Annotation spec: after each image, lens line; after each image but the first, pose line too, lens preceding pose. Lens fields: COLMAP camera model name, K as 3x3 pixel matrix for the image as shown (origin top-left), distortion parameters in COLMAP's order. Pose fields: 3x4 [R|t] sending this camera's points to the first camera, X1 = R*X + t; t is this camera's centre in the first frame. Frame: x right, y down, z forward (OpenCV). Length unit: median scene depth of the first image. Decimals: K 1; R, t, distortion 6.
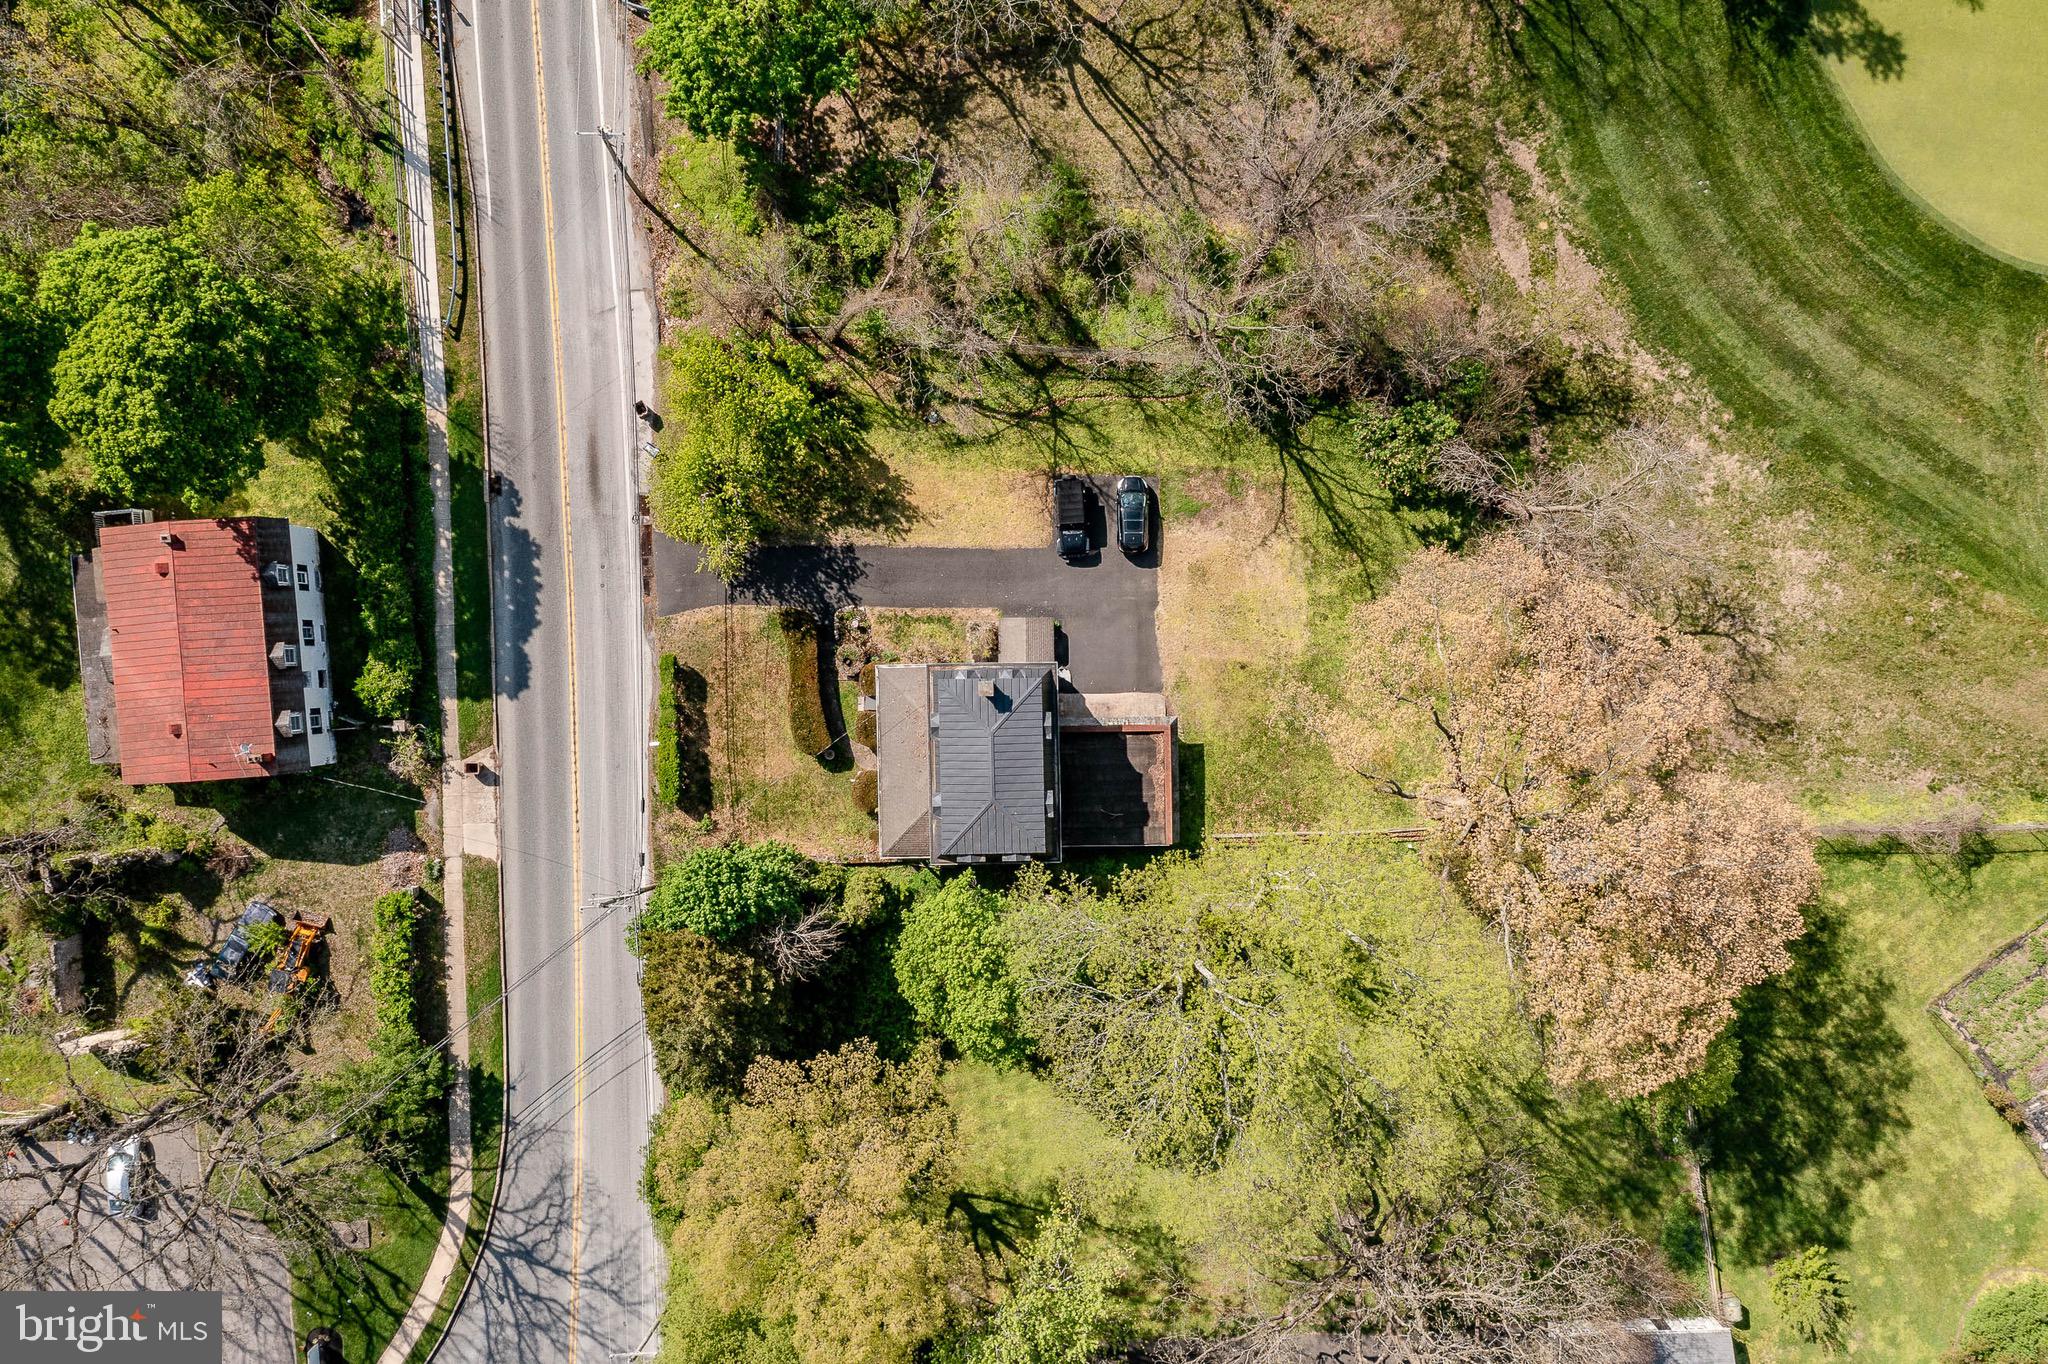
lens RADIAL K [[1617.3, 0, 1030.8], [0, 1617.3, 672.8], [0, 0, 1]] dist [-0.002949, 0.031446]
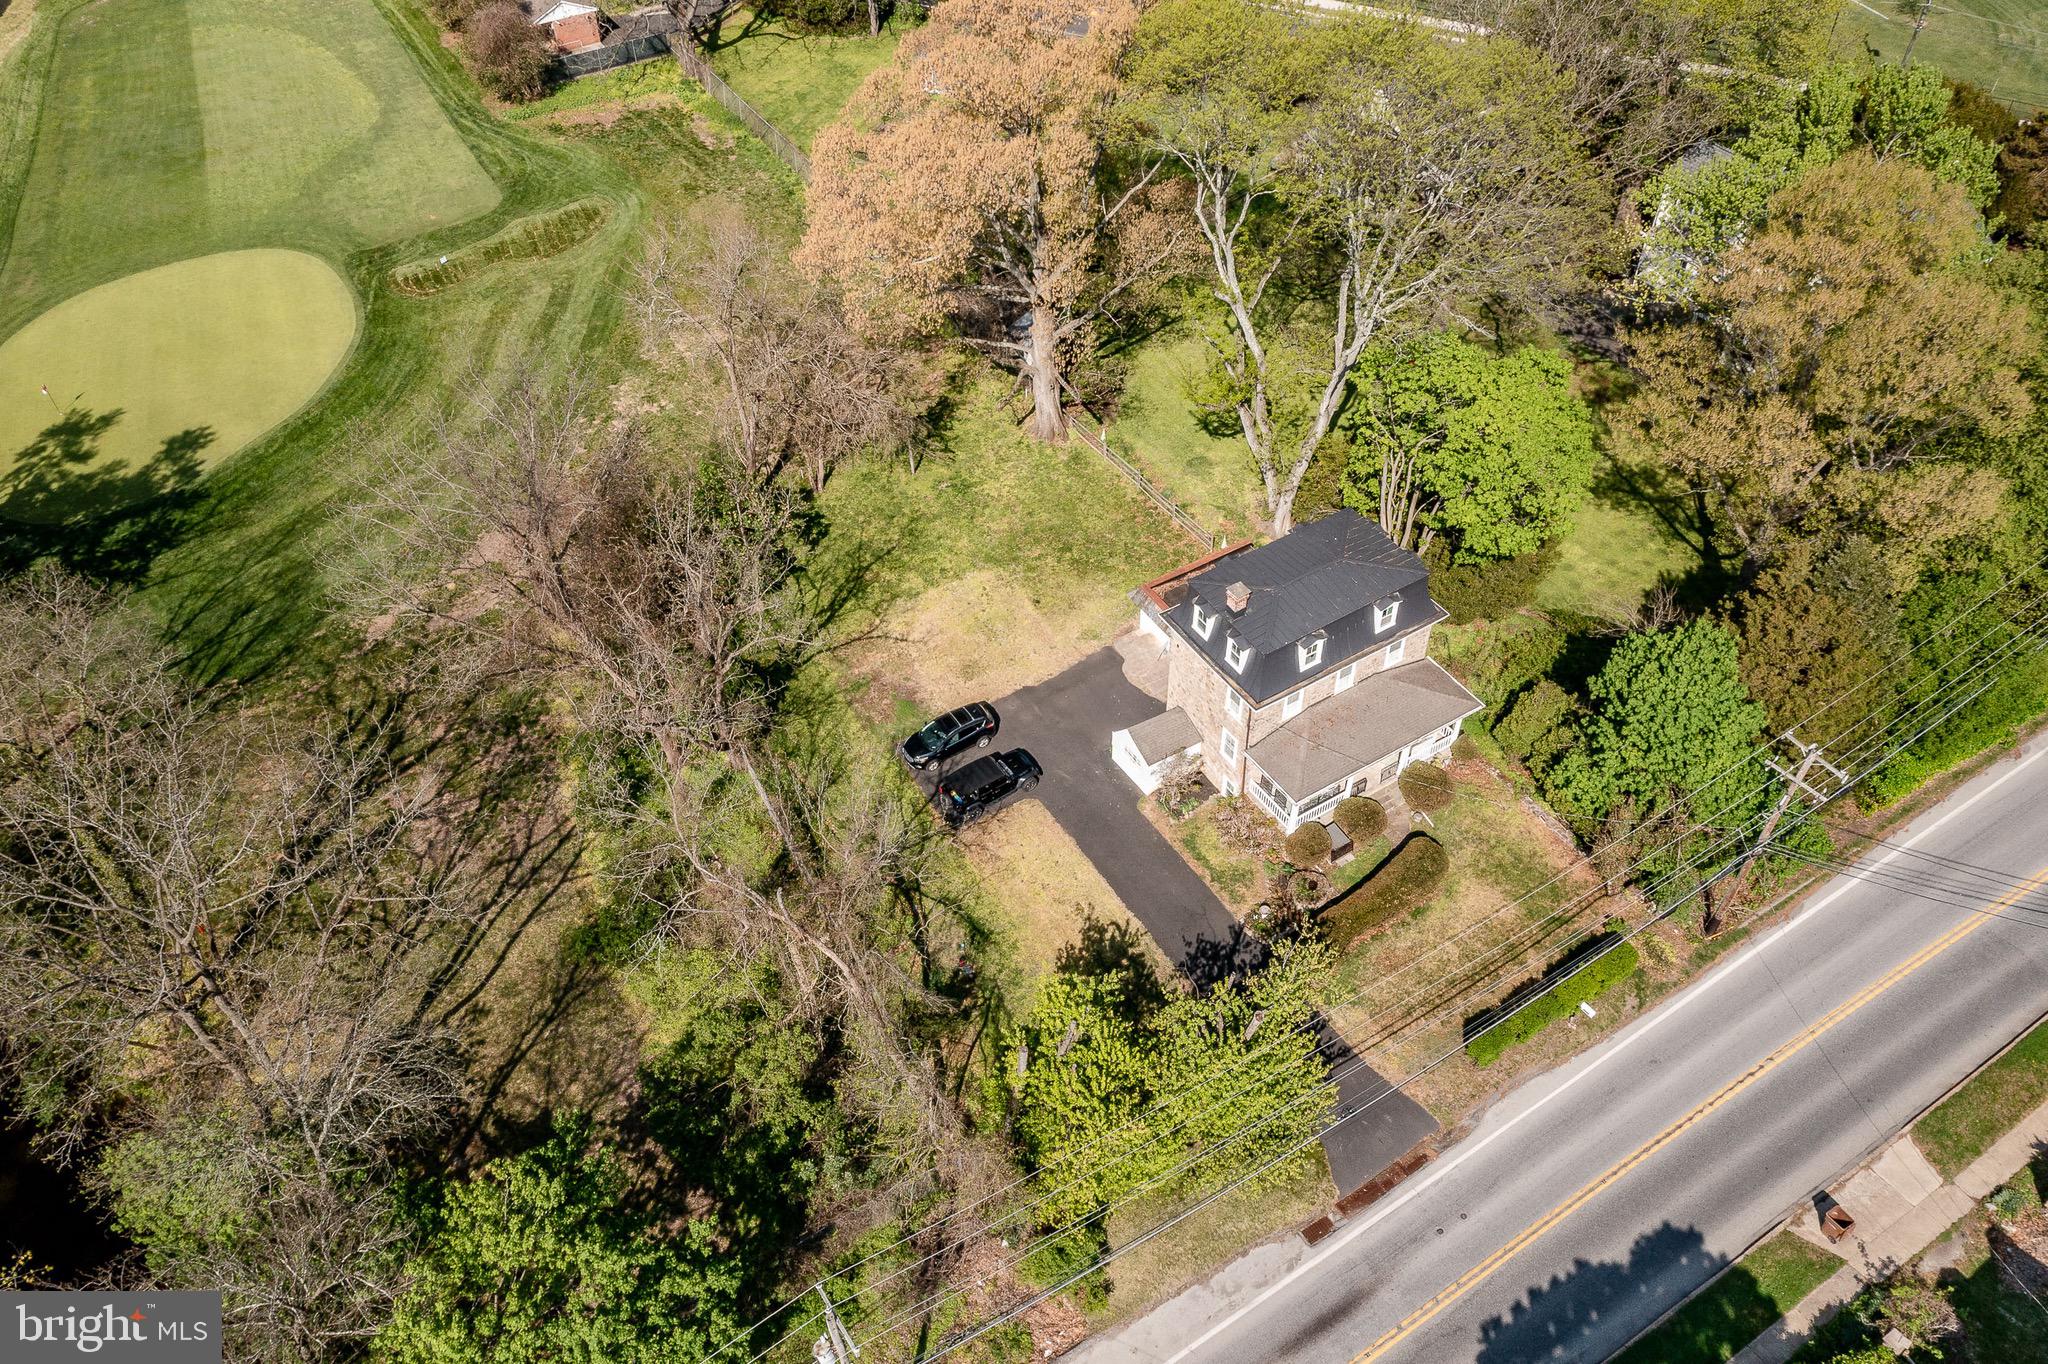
lens RADIAL K [[1617.3, 0, 1030.8], [0, 1617.3, 672.8], [0, 0, 1]] dist [-0.002949, 0.031446]
pose [[-0.519154, -0.582637, 0.625310, -0.446730], [0.854001, -0.382800, 0.352345, -0.335513], [0.034080, 0.716937, 0.696305, 0.412632]]
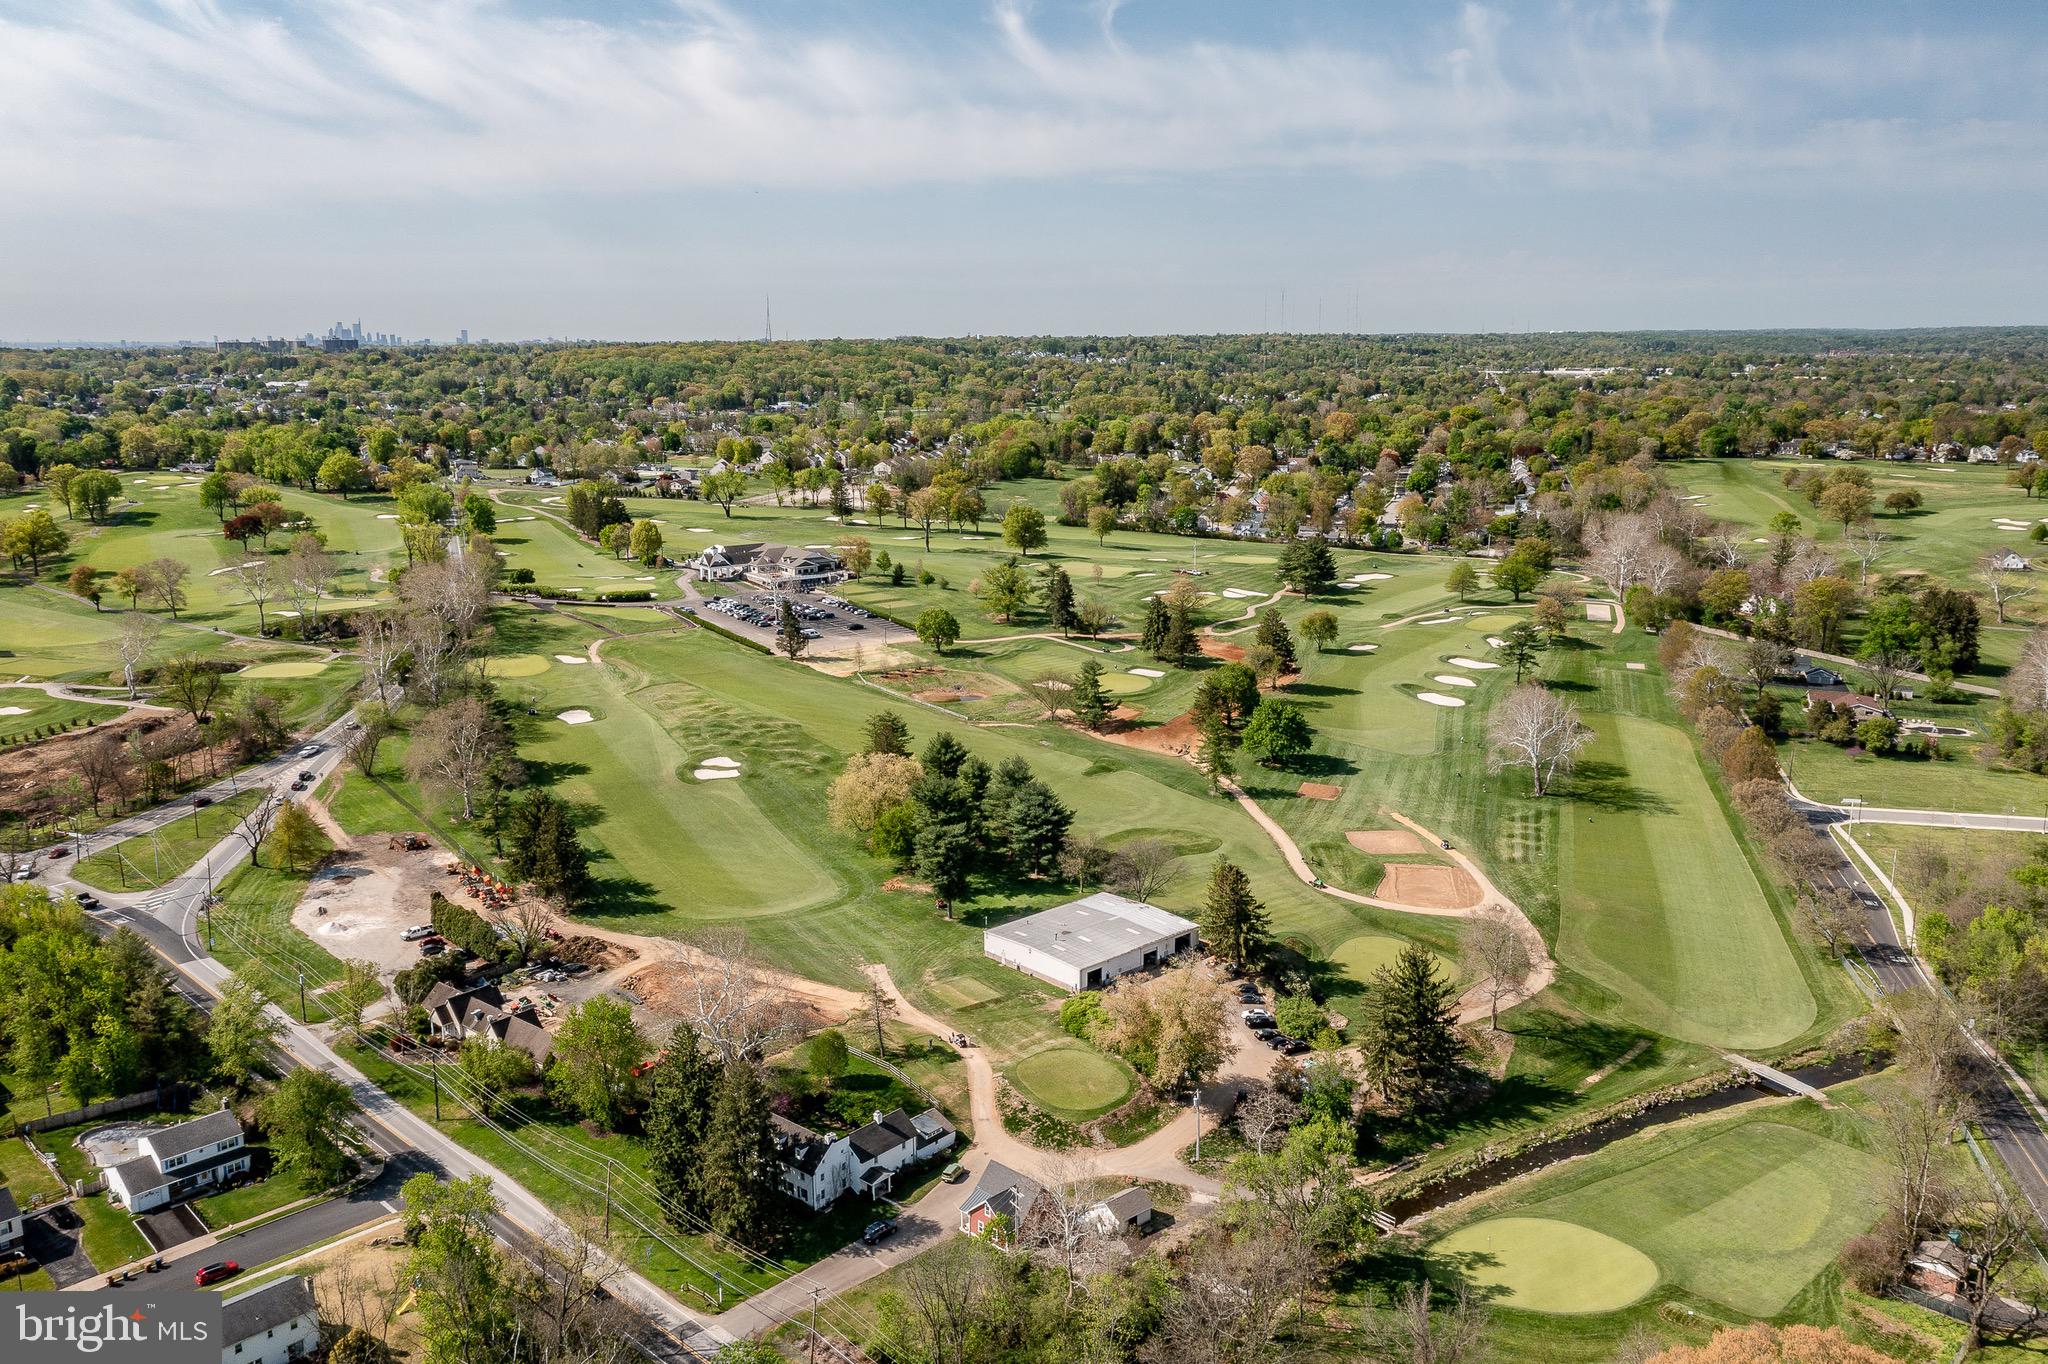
lens RADIAL K [[1611.9, 0, 1016.2], [0, 1611.9, 674.5], [0, 0, 1]] dist [0.018195, 0.010978]
pose [[0.716827, -0.117186, 0.687333, -1.299663], [0.697250, 0.122032, -0.706364, 0.582777], [-0.001100, 0.985584, 0.169184, -0.170504]]
